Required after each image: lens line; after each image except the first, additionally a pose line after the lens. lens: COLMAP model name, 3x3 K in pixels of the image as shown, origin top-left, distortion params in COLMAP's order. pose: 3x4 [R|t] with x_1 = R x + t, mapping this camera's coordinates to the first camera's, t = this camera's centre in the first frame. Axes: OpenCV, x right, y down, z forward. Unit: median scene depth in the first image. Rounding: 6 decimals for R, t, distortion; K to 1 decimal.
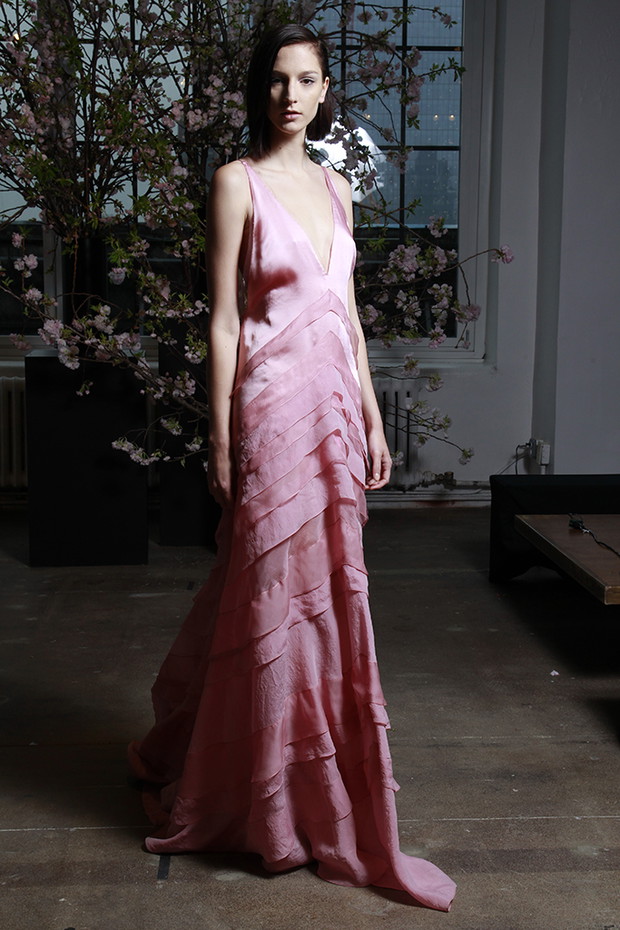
lens RADIAL K [[1535.2, 0, 325.6], [0, 1535.2, 465.2], [0, 0, 1]] dist [0.088130, 0.189513]
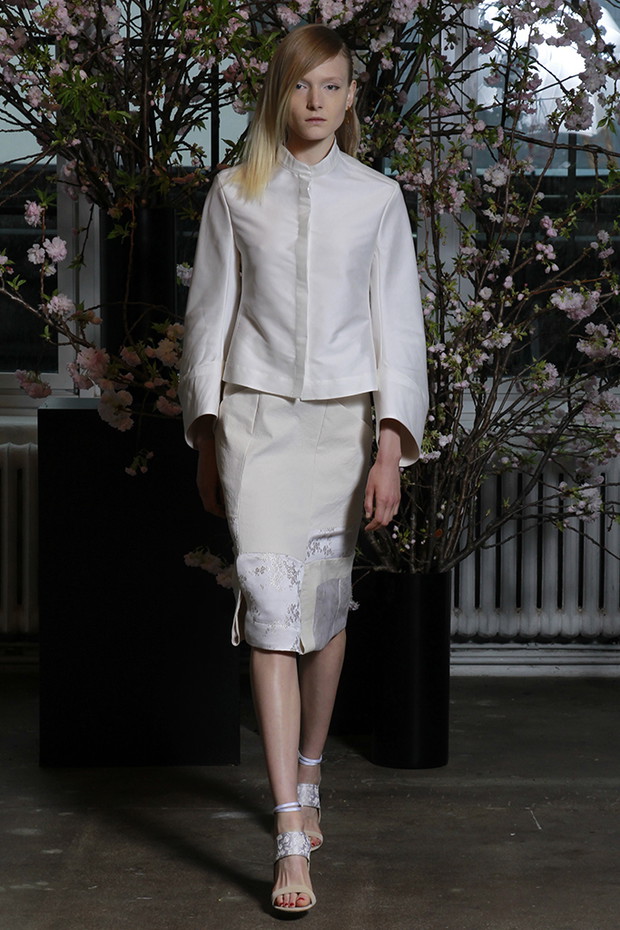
lens RADIAL K [[2883.6, 0, 379.6], [0, 2883.6, 511.2], [0, 0, 1]] dist [0.279508, 0.736429]
pose [[0.999023, 0.007042, -0.043623, -0.015575], [-0.008610, 0.999320, -0.035860, 0.007247], [0.043341, 0.036201, 0.998404, -0.098755]]
